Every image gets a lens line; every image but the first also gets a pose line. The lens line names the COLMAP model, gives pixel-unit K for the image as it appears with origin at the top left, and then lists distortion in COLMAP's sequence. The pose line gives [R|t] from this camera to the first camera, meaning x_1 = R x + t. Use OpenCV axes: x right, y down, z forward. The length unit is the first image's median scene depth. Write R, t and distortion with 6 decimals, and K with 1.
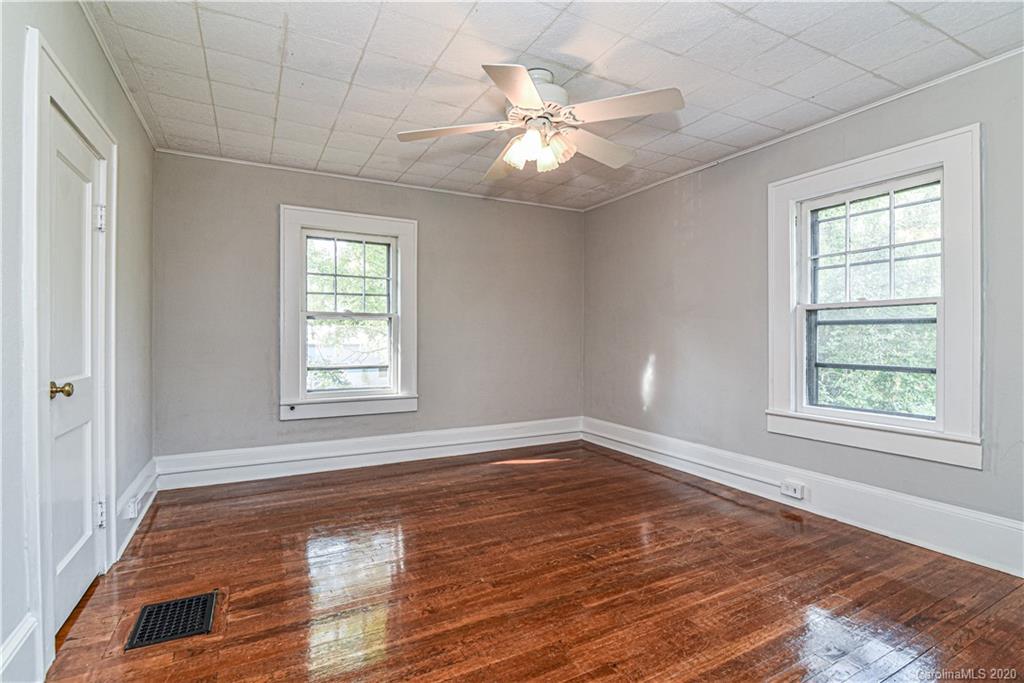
lens RADIAL K [[486.5, 0, 512.0], [0, 486.5, 341.5], [0, 0, 1]] dist [-0.000335, -0.000059]
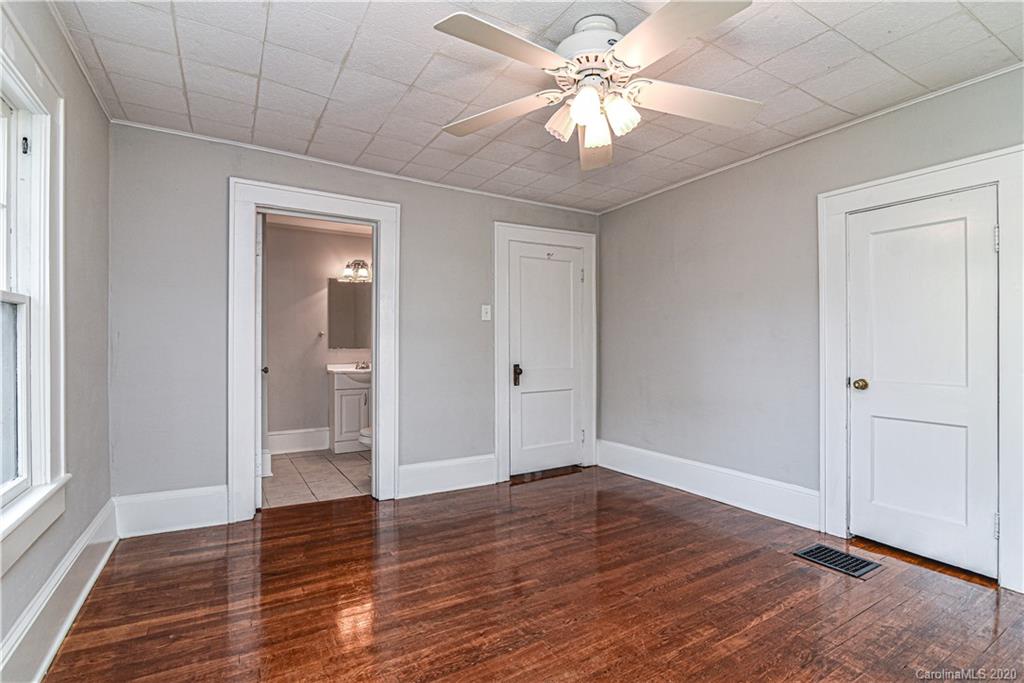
lens RADIAL K [[478.0, 0, 512.0], [0, 478.0, 341.5], [0, 0, 1]] dist [-0.000747, -0.000106]
pose [[-0.998642, -0.000354, -0.052104, 0.256814], [-0.000269, 0.999999, -0.001633, -0.031181], [0.052104, -0.001617, -0.998640, 2.036240]]
